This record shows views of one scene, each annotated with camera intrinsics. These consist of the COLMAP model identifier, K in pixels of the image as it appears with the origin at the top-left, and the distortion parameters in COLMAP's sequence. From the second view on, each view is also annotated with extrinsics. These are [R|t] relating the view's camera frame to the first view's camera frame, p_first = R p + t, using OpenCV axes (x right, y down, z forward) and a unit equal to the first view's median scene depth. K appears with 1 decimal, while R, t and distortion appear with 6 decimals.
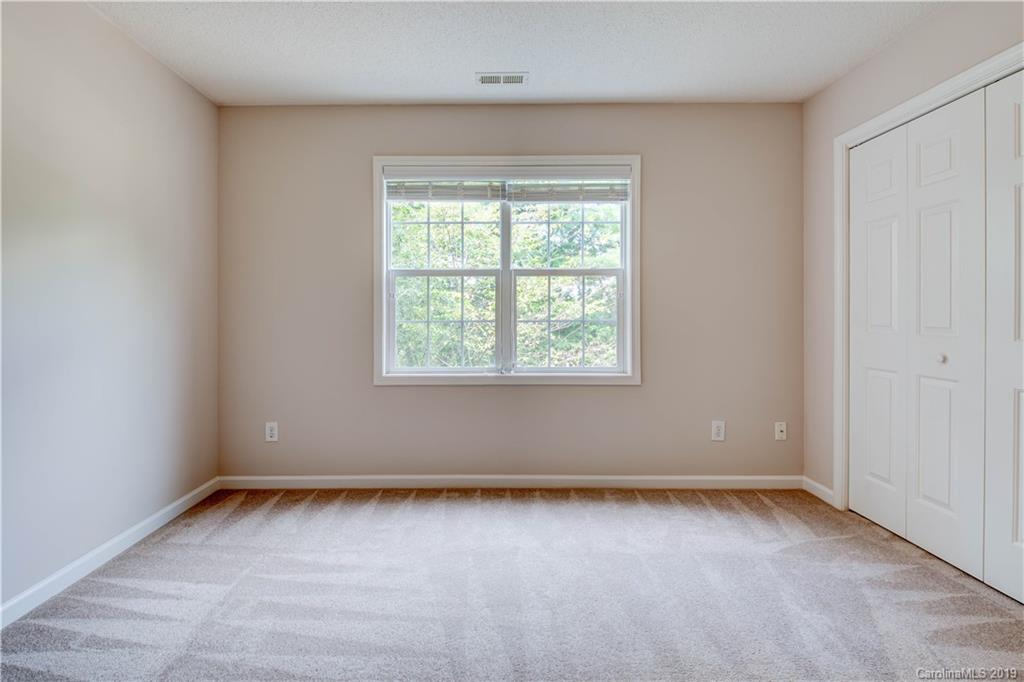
lens RADIAL K [[478.0, 0, 510.5], [0, 478.0, 317.4], [0, 0, 1]] dist [0.037113, -0.000021]
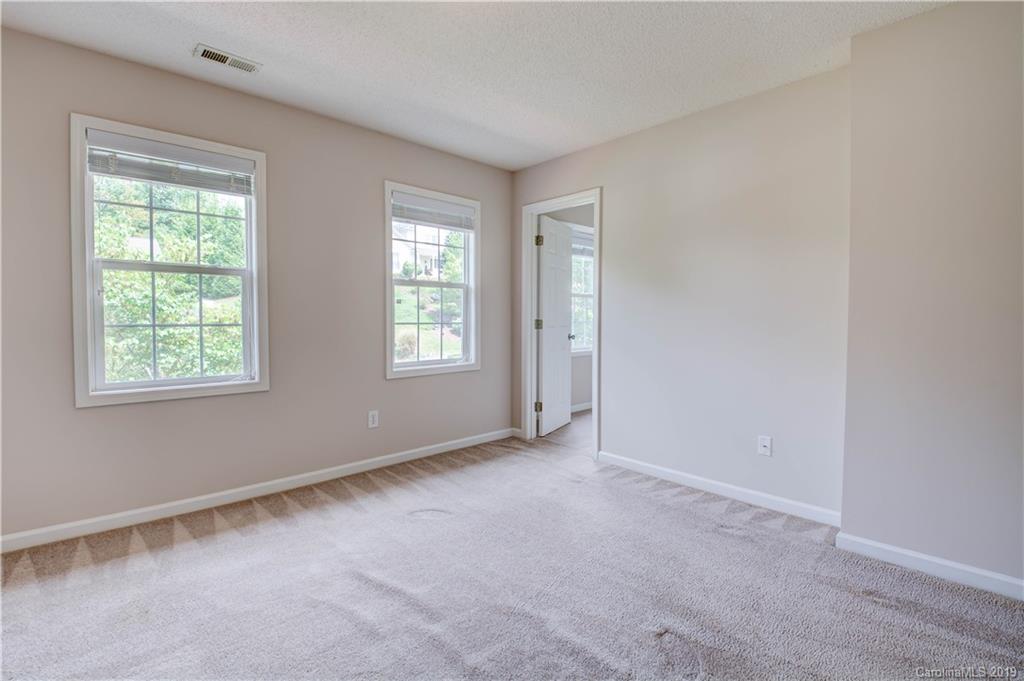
lens RADIAL K [[453.7, 0, 512.0], [0, 453.7, 340.5], [0, 0, 1]] dist [-0.036053, -0.000100]
pose [[0.725437, -0.028384, 0.687703, -0.265341], [-0.001374, 0.999088, 0.042686, 0.000765], [-0.688287, -0.031911, 0.724736, -0.001075]]
